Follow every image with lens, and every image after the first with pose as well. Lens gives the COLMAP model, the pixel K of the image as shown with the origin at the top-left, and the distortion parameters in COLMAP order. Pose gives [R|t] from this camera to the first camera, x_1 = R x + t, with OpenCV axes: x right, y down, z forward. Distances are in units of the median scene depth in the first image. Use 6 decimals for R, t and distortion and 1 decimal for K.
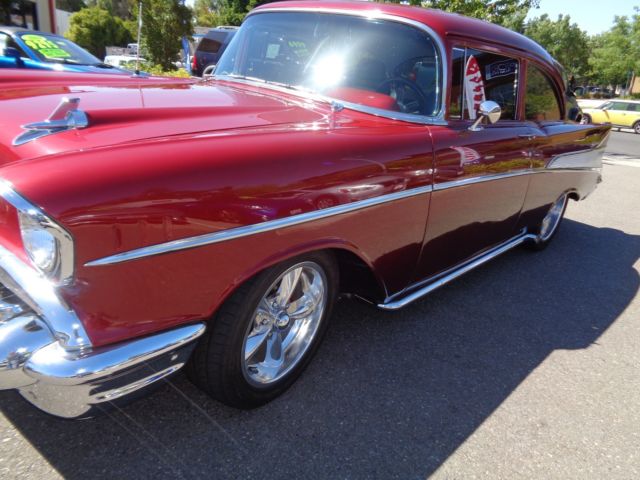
lens RADIAL K [[489.9, 0, 319.2], [0, 489.9, 240.3], [0, 0, 1]] dist [0.023772, -0.000561]
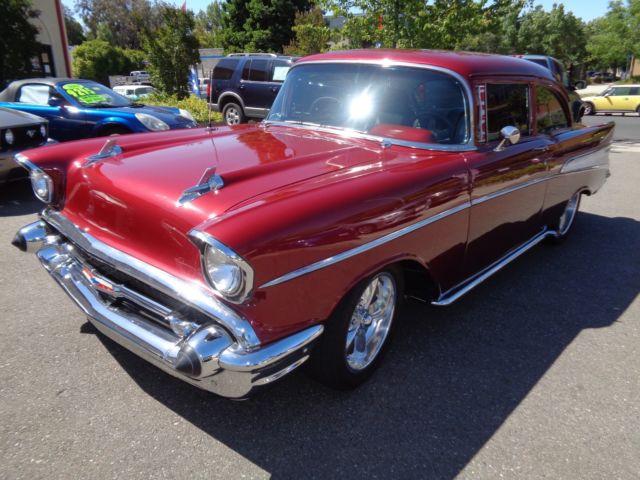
lens RADIAL K [[489.9, 0, 319.2], [0, 489.9, 240.3], [0, 0, 1]] dist [0.023772, -0.000561]
pose [[0.996293, -0.083166, -0.021979, -0.065005], [0.082819, 0.996433, -0.016221, -0.013727], [0.023250, 0.014341, 0.999627, -0.119604]]
